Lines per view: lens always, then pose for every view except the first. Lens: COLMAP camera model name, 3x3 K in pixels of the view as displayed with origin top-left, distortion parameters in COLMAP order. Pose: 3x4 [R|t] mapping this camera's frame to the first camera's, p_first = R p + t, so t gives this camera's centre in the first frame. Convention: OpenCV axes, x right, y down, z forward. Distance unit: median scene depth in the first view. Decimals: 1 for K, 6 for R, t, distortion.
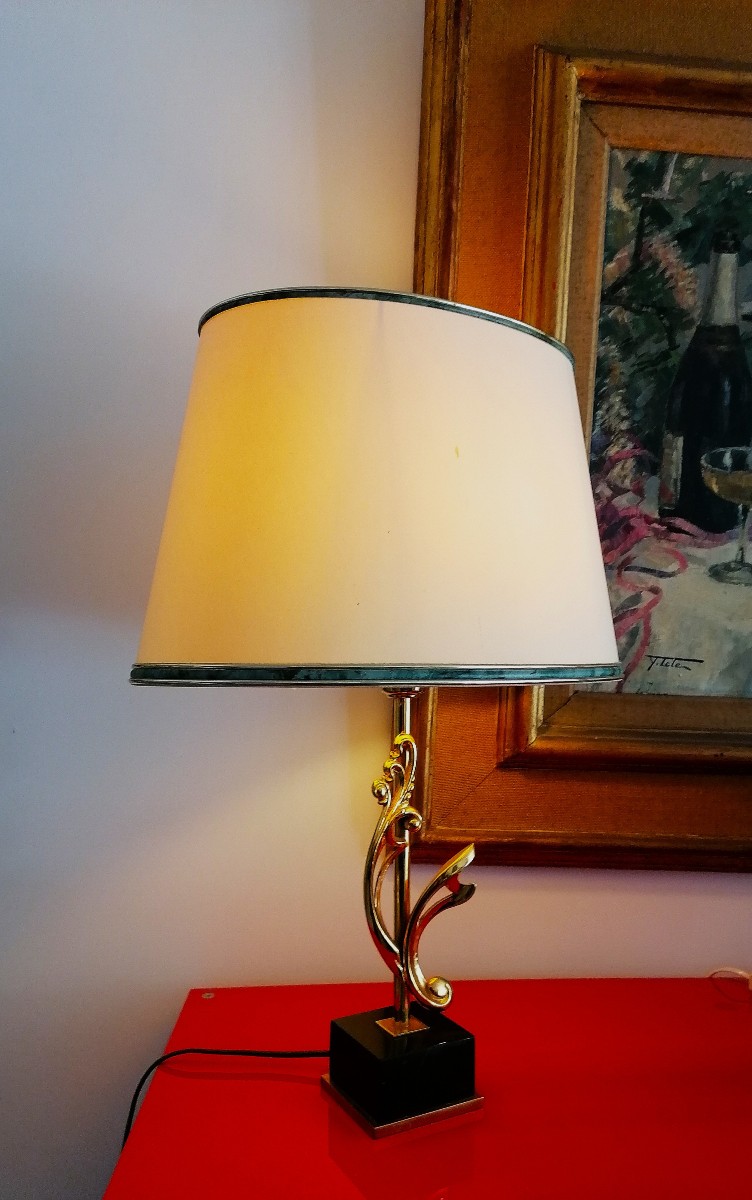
lens RADIAL K [[995.7, 0, 424.8], [0, 995.7, 603.0], [0, 0, 1]] dist [0.045488, -0.003303]
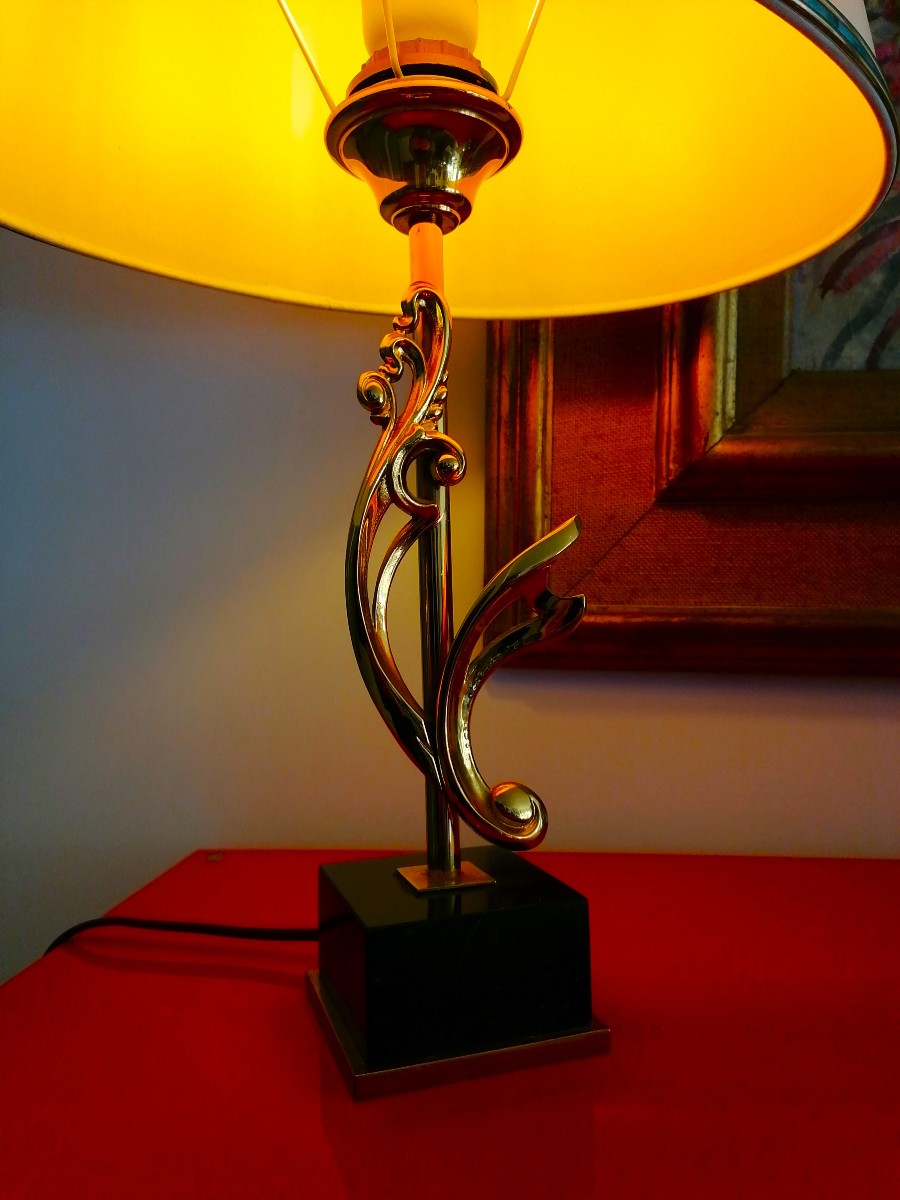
lens RADIAL K [[944.2, 0, 450.0], [0, 944.2, 600.0], [0, 0, 1]] dist [0.054234, 0.000437]
pose [[0.980614, -0.030998, -0.193481, 0.058542], [0.033434, 0.999397, 0.009338, 0.214475], [0.193075, -0.015626, 0.981060, 0.414330]]
